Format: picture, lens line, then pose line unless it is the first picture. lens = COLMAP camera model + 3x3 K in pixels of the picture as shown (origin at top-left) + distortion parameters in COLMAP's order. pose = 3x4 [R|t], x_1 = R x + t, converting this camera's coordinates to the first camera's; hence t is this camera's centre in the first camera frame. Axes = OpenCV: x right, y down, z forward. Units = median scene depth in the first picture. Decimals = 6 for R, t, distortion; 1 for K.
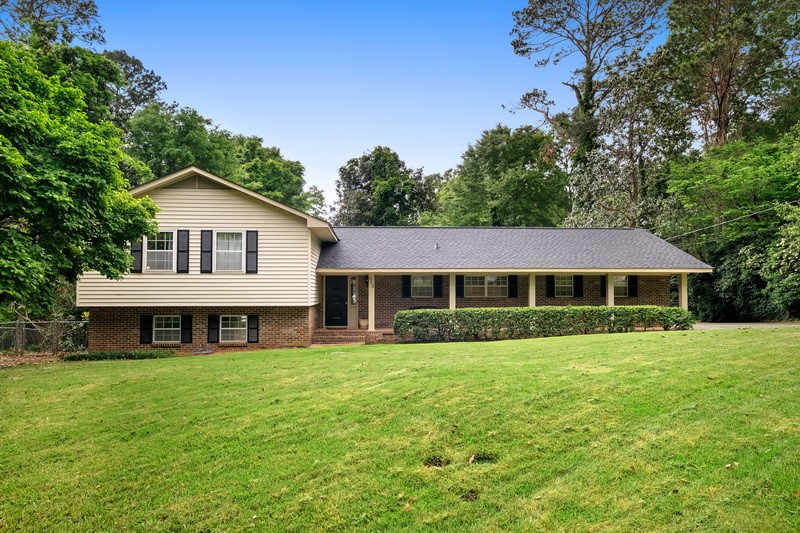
lens RADIAL K [[513.5, 0, 399.3], [0, 513.5, 265.5], [0, 0, 1]] dist [-0.010917, -0.000705]
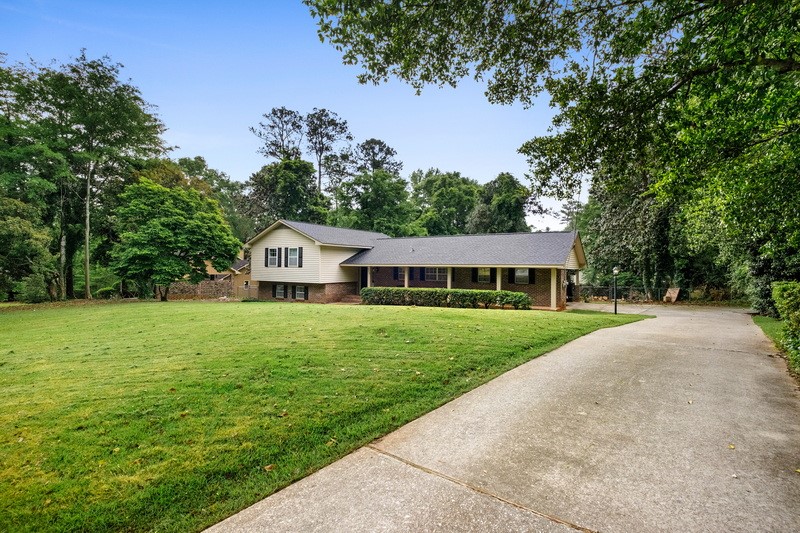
lens RADIAL K [[408.3, 0, 399.3], [0, 408.3, 271.2], [0, 0, 1]] dist [0.025276, 0.000385]
pose [[0.766101, 0.010540, -0.642633, 0.959041], [0.011794, 0.999467, 0.030453, -0.012347], [0.642612, -0.030909, 0.765568, -0.037296]]
